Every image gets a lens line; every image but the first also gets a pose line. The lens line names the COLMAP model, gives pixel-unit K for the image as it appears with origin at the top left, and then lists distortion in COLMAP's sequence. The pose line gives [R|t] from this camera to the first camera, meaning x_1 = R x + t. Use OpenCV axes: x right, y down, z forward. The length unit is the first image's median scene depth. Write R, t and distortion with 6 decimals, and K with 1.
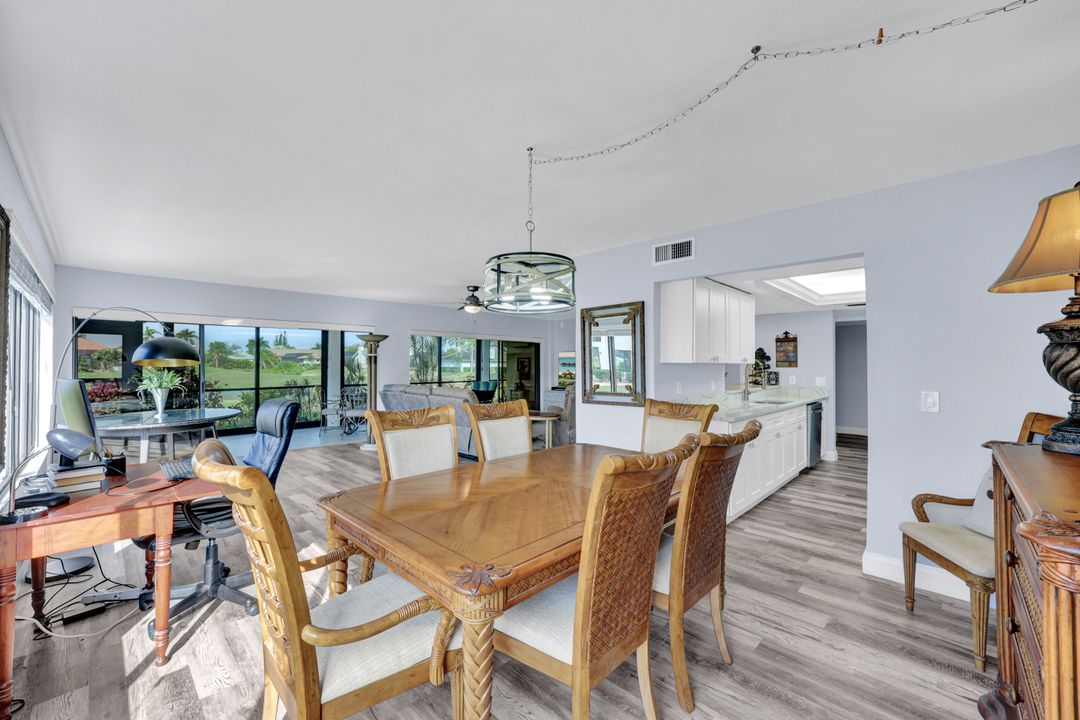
lens RADIAL K [[434.1, 0, 537.4], [0, 434.1, 359.5], [0, 0, 1]] dist [-0.000736, -0.000342]
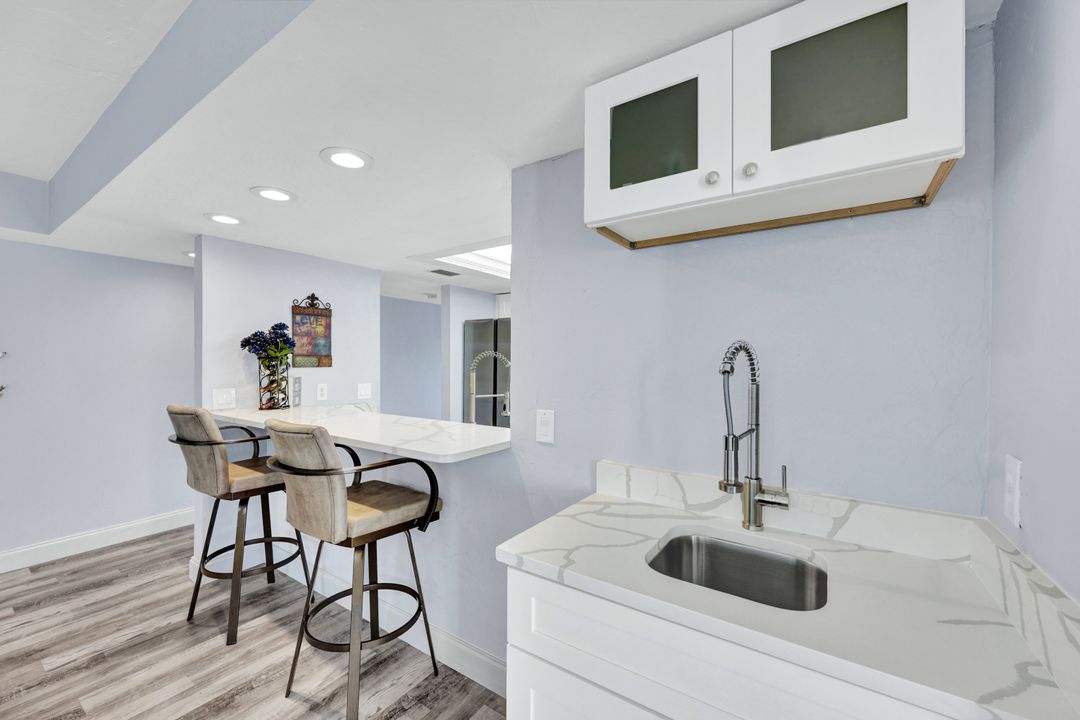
lens RADIAL K [[434.1, 0, 542.3], [0, 434.1, 359.6], [0, 0, 1]] dist [-0.000736, -0.000342]
pose [[-0.179472, -0.005290, 0.983749, 0.042778], [-0.017699, 0.999841, 0.002148, 0.003631], [-0.983604, -0.017026, -0.179537, 0.837613]]
